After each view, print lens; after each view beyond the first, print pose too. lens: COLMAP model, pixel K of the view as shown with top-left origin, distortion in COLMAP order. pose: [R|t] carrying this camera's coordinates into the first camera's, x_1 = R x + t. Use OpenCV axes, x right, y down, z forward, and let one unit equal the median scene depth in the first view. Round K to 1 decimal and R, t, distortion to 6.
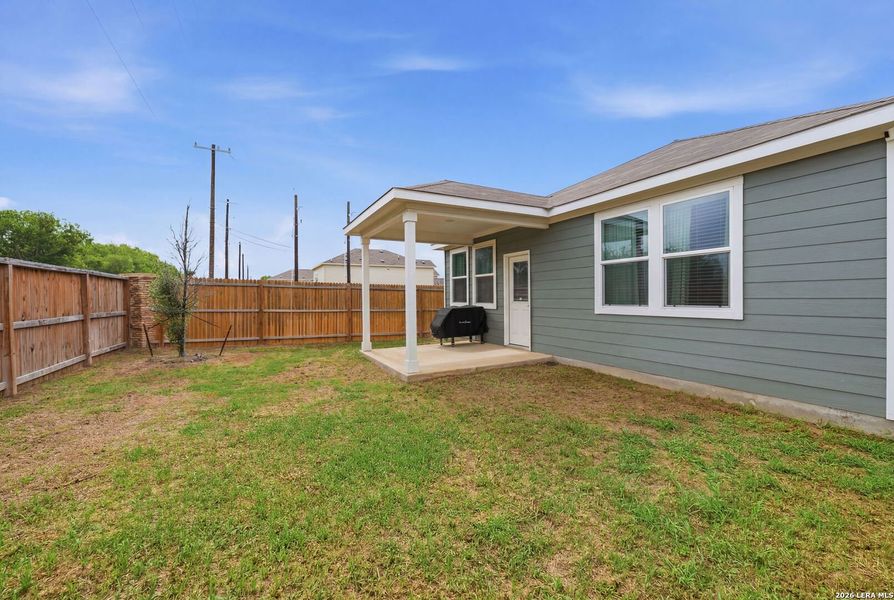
lens RADIAL K [[360.7, 0, 442.8], [0, 360.7, 299.0], [0, 0, 1]] dist [-0.002018, -0.000542]
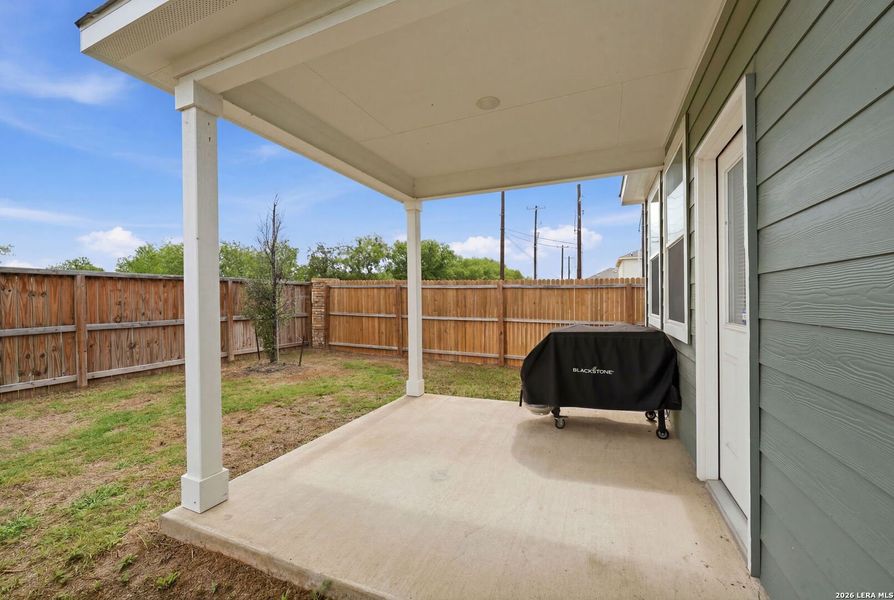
lens RADIAL K [[360.7, 0, 442.8], [0, 360.7, 299.0], [0, 0, 1]] dist [-0.002018, -0.000542]
pose [[0.640712, -0.000893, -0.767781, 0.239546], [0.001550, 0.999999, 0.000131, -0.009648], [0.767780, -0.001274, 0.640713, 0.612996]]
